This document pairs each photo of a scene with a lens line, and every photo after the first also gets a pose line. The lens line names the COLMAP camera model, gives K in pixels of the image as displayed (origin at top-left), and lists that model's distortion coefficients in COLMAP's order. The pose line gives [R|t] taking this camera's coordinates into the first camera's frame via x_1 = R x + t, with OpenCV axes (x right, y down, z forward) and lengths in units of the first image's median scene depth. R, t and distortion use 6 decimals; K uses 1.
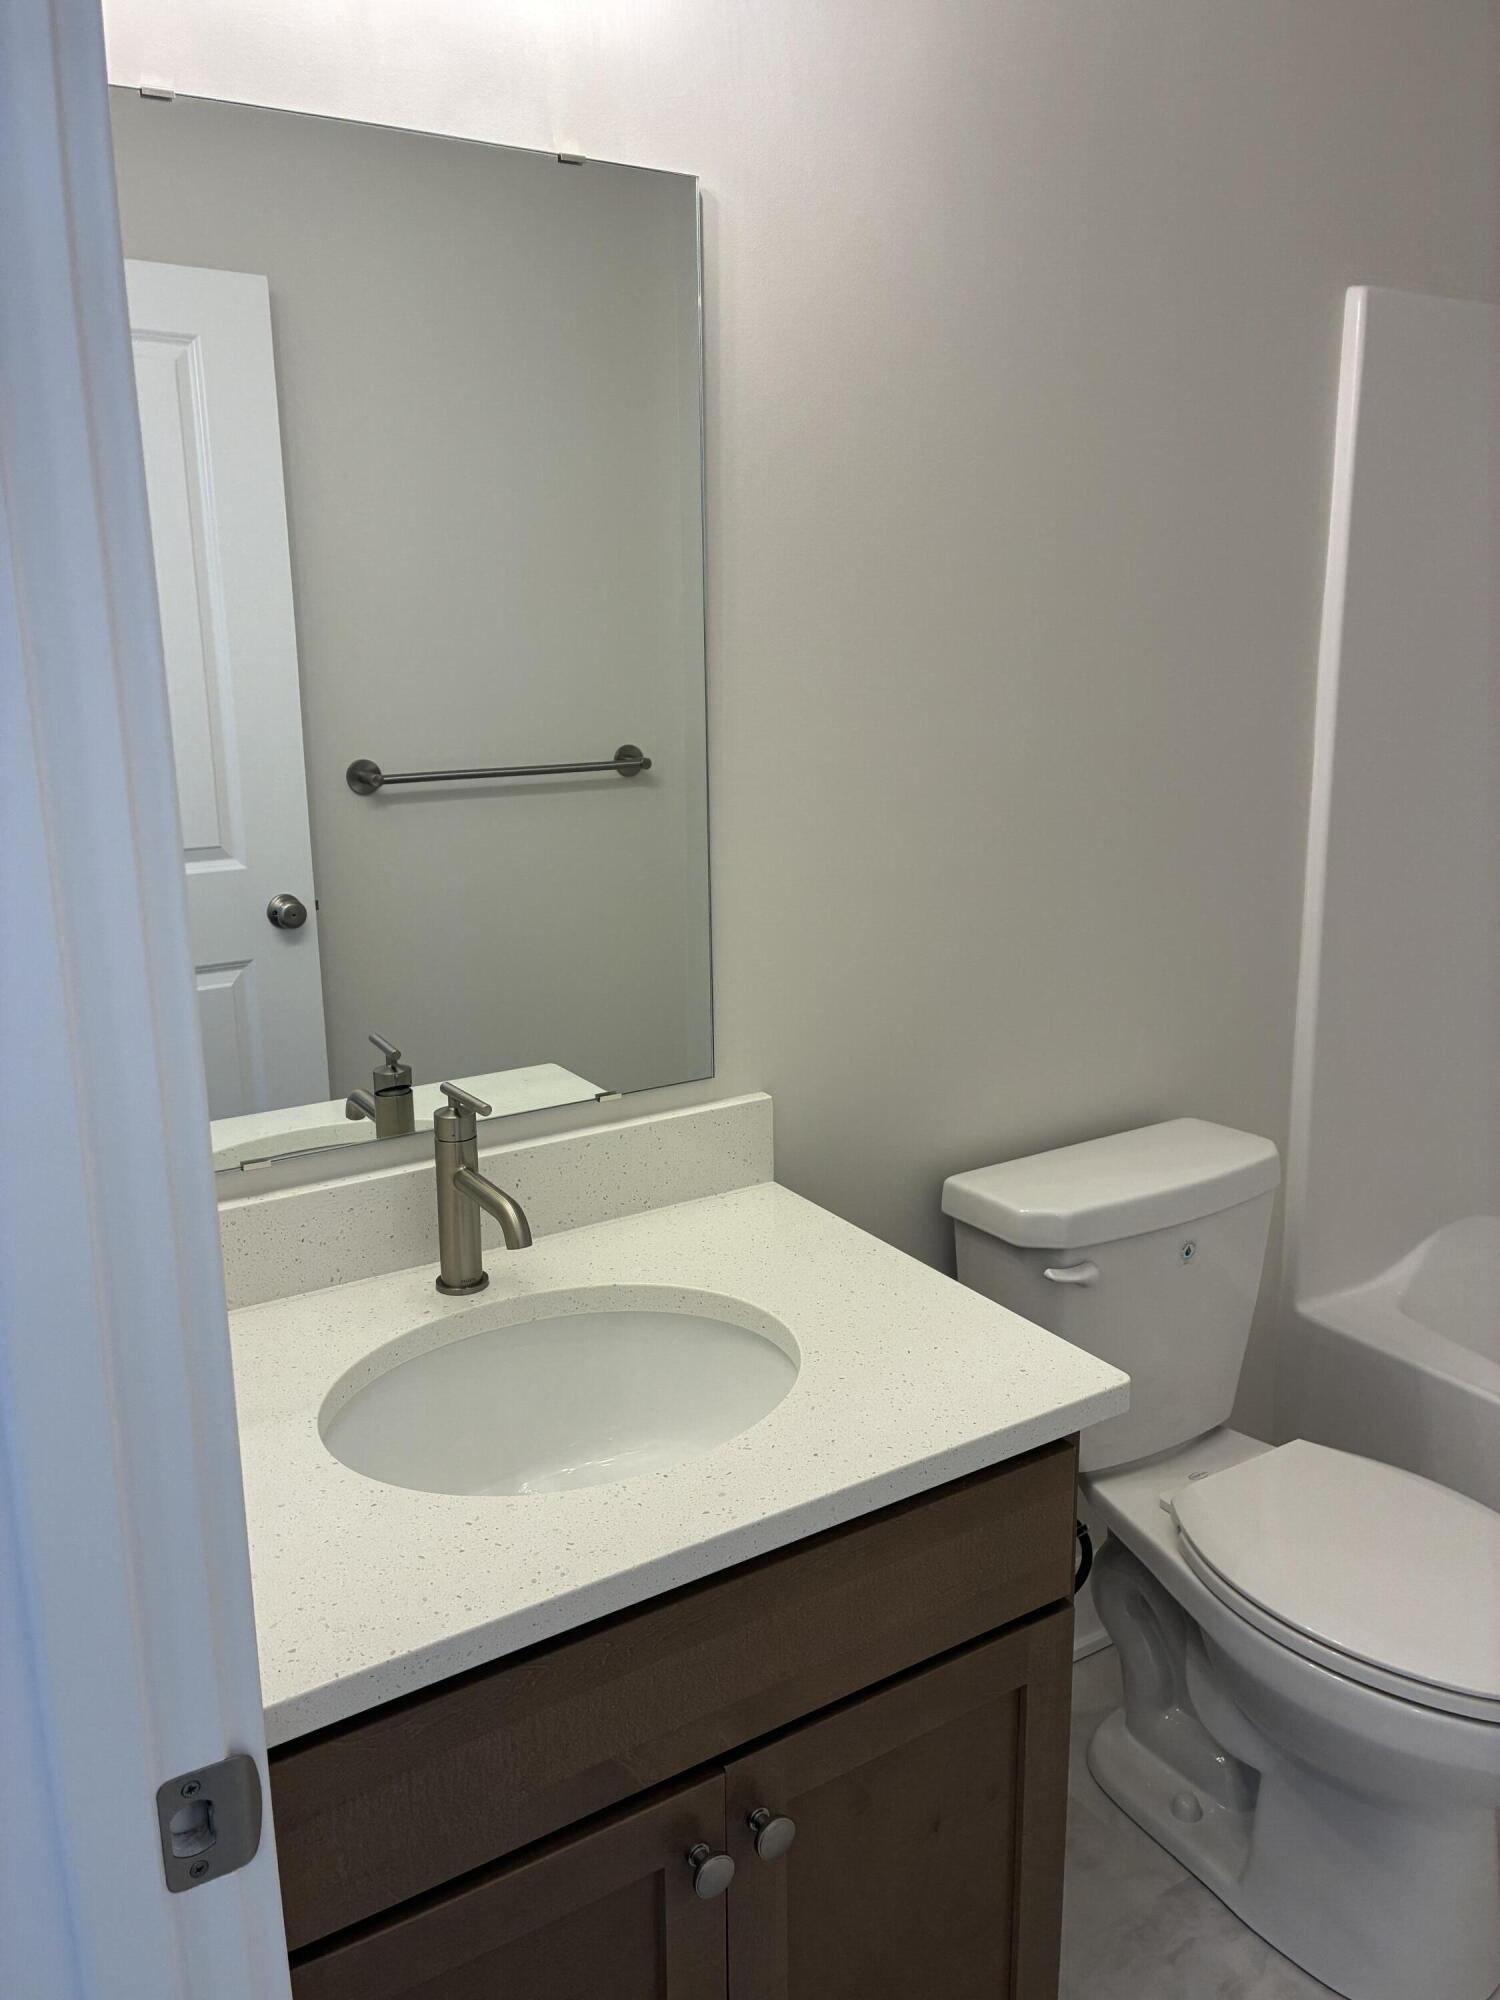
lens RADIAL K [[1513.6, 0, 747.2], [0, 1513.6, 989.9], [0, 0, 1]] dist [0.055969, -0.067406]
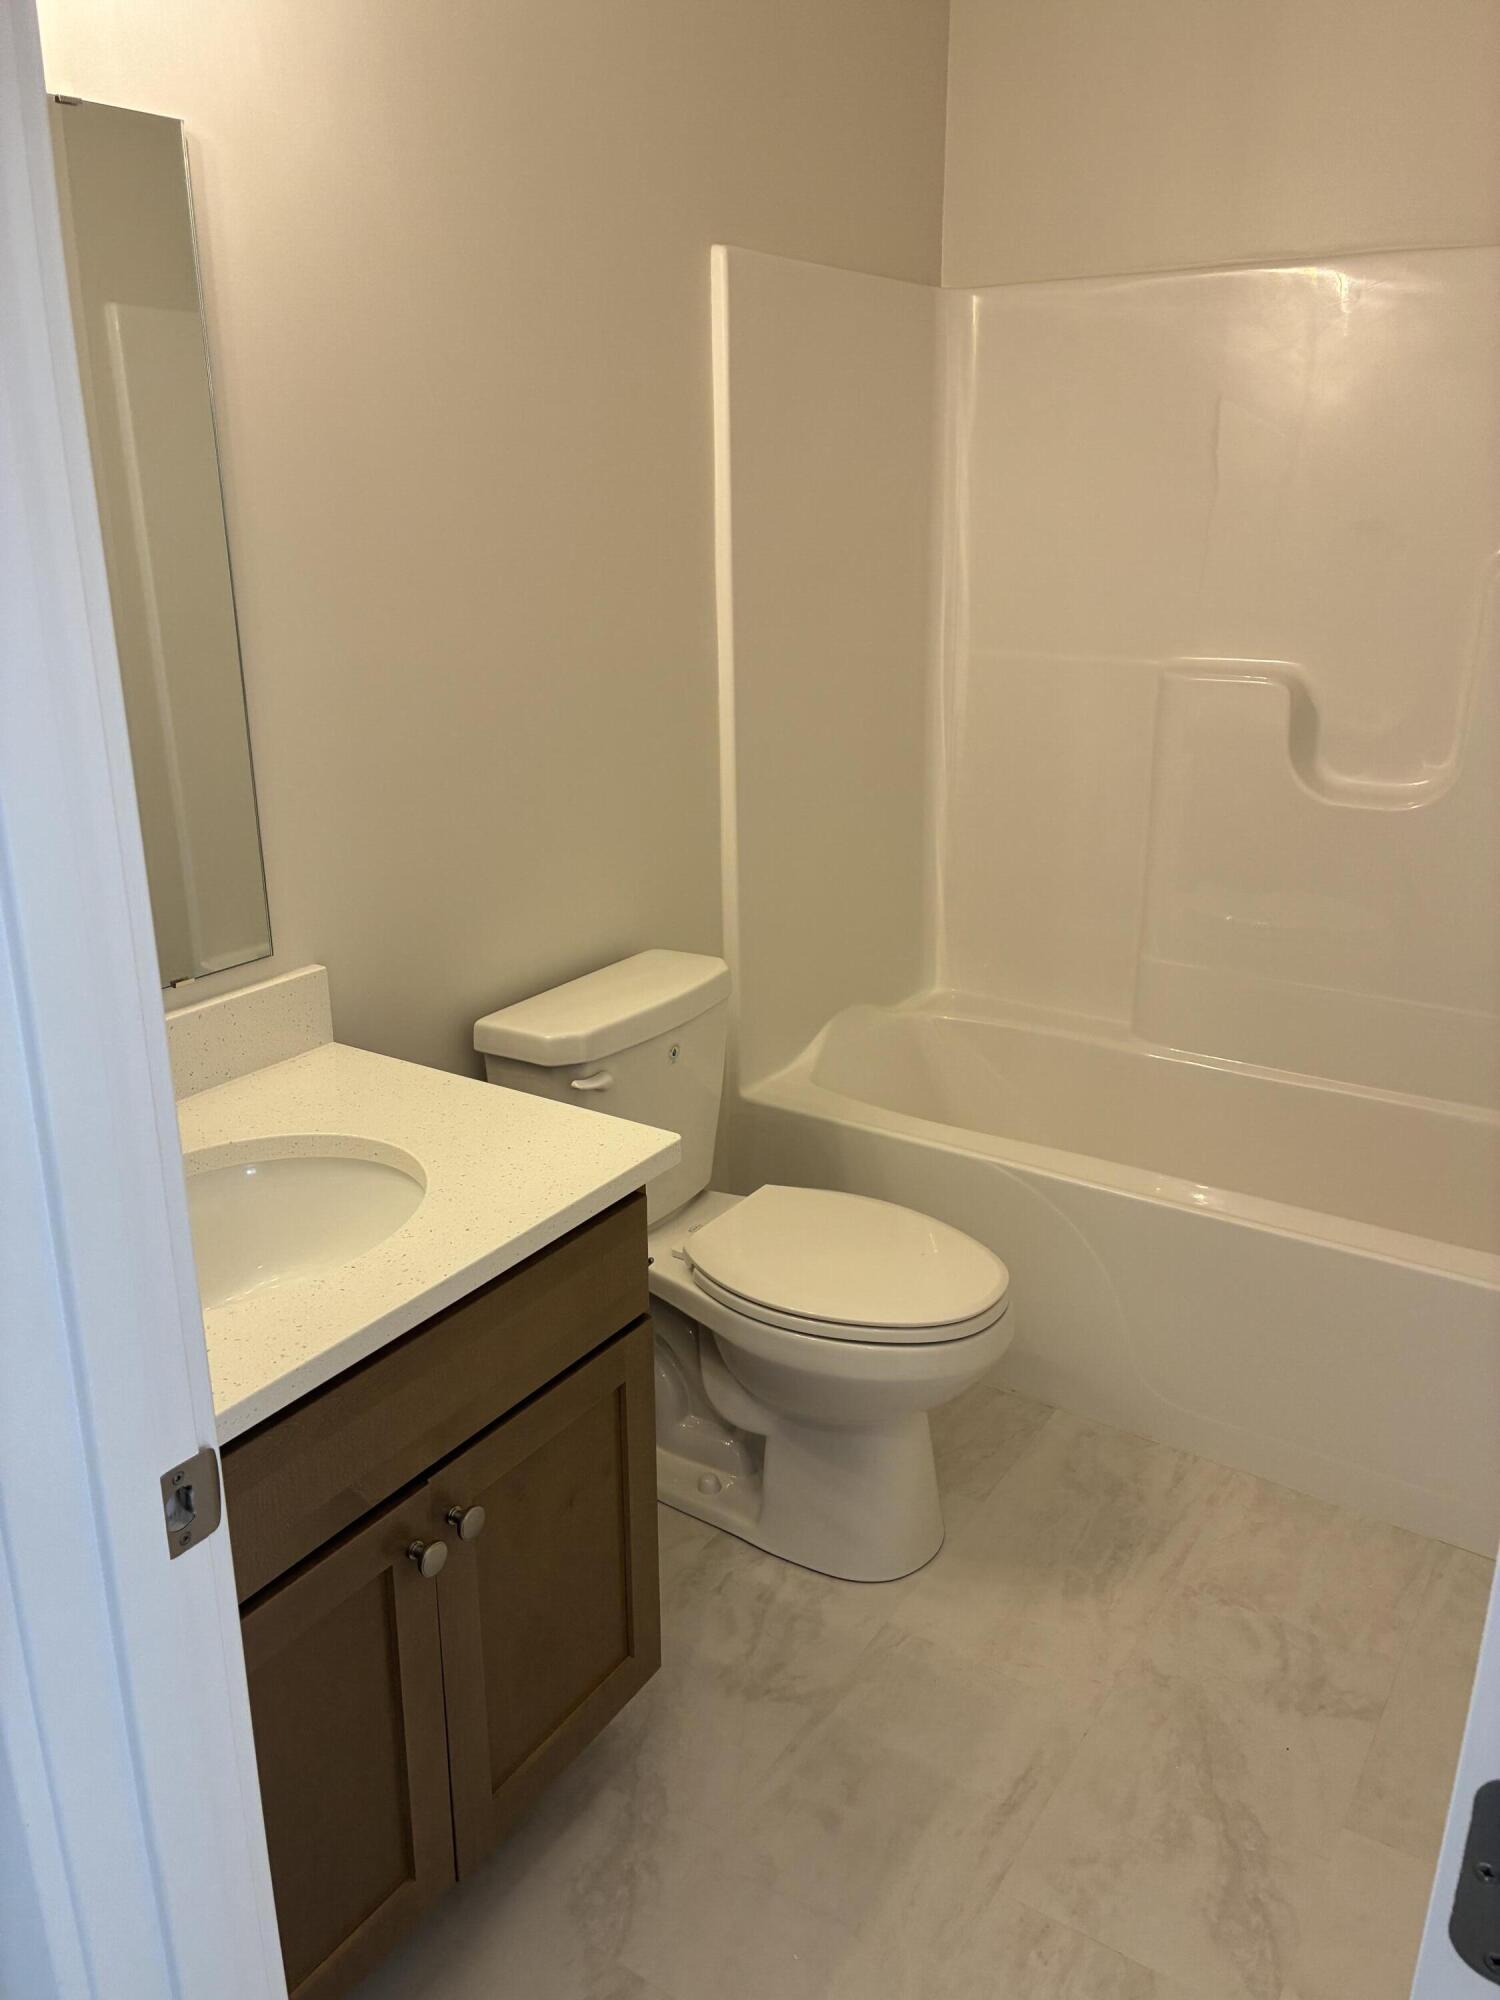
lens RADIAL K [[1513.6, 0, 742.8], [0, 1513.6, 995.8], [0, 0, 1]] dist [0.055969, -0.067406]
pose [[0.909601, -0.125509, 0.396073, -0.152382], [0.091450, 0.990383, 0.103817, 0.002970], [-0.405294, -0.058211, 0.912331, -0.156193]]
